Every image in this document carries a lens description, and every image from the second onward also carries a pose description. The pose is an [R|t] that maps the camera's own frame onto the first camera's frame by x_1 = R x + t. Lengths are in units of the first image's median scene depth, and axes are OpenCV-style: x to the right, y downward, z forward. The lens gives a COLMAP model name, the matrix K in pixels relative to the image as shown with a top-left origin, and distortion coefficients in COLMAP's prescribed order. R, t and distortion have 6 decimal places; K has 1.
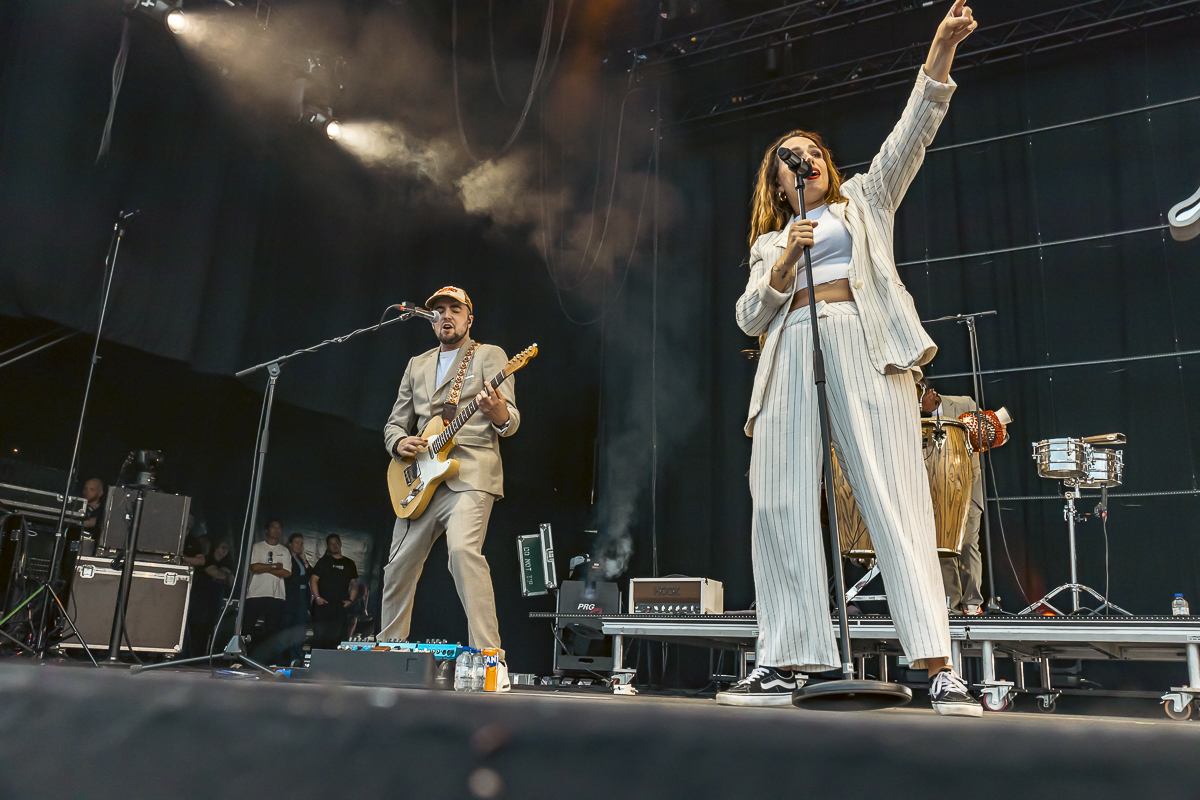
lens RADIAL K [[1141.2, 0, 574.0], [0, 1141.2, 376.7], [0, 0, 1]] dist [0.014912, -0.015022]
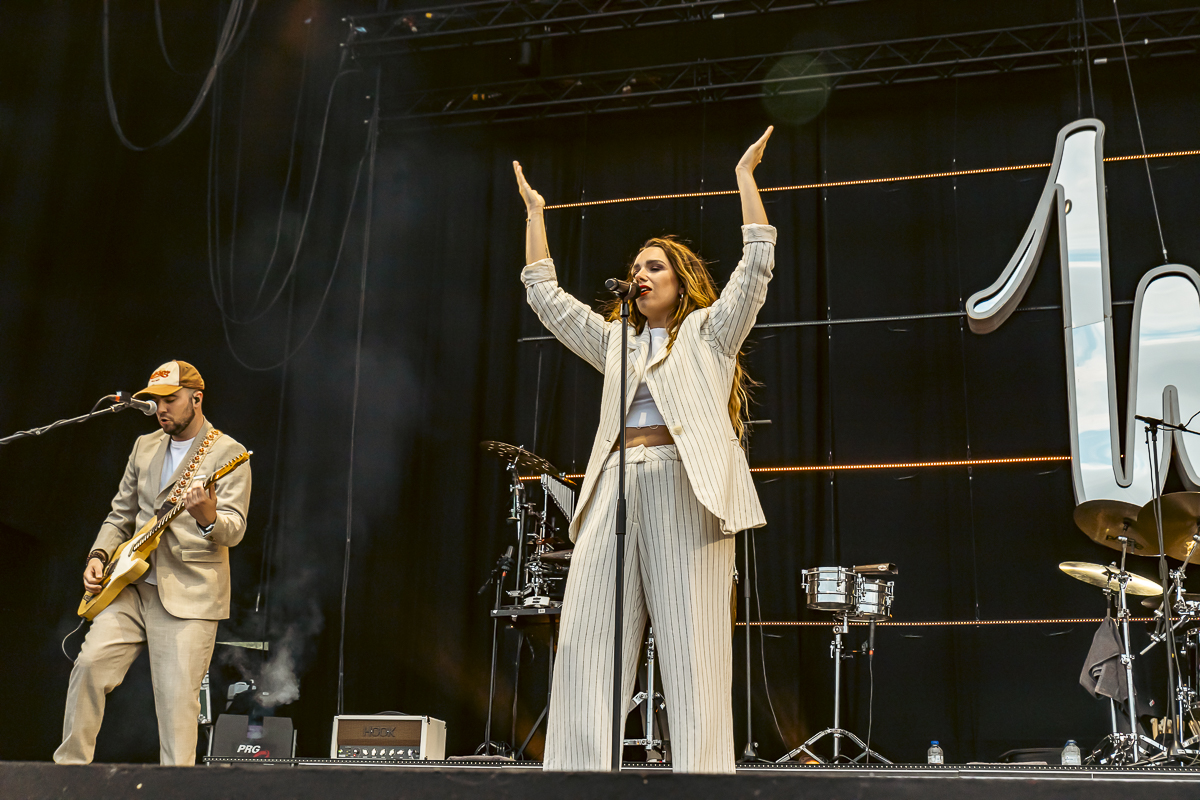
lens RADIAL K [[1559.7, 0, 603.6], [0, 1559.7, 398.0], [0, 0, 1]] dist [0.006573, 0.000000]
pose [[0.968821, 0.063350, 0.239524, -0.048776], [-0.057782, 0.997872, -0.030204, -0.029397], [-0.240928, 0.015422, 0.970420, -0.144420]]
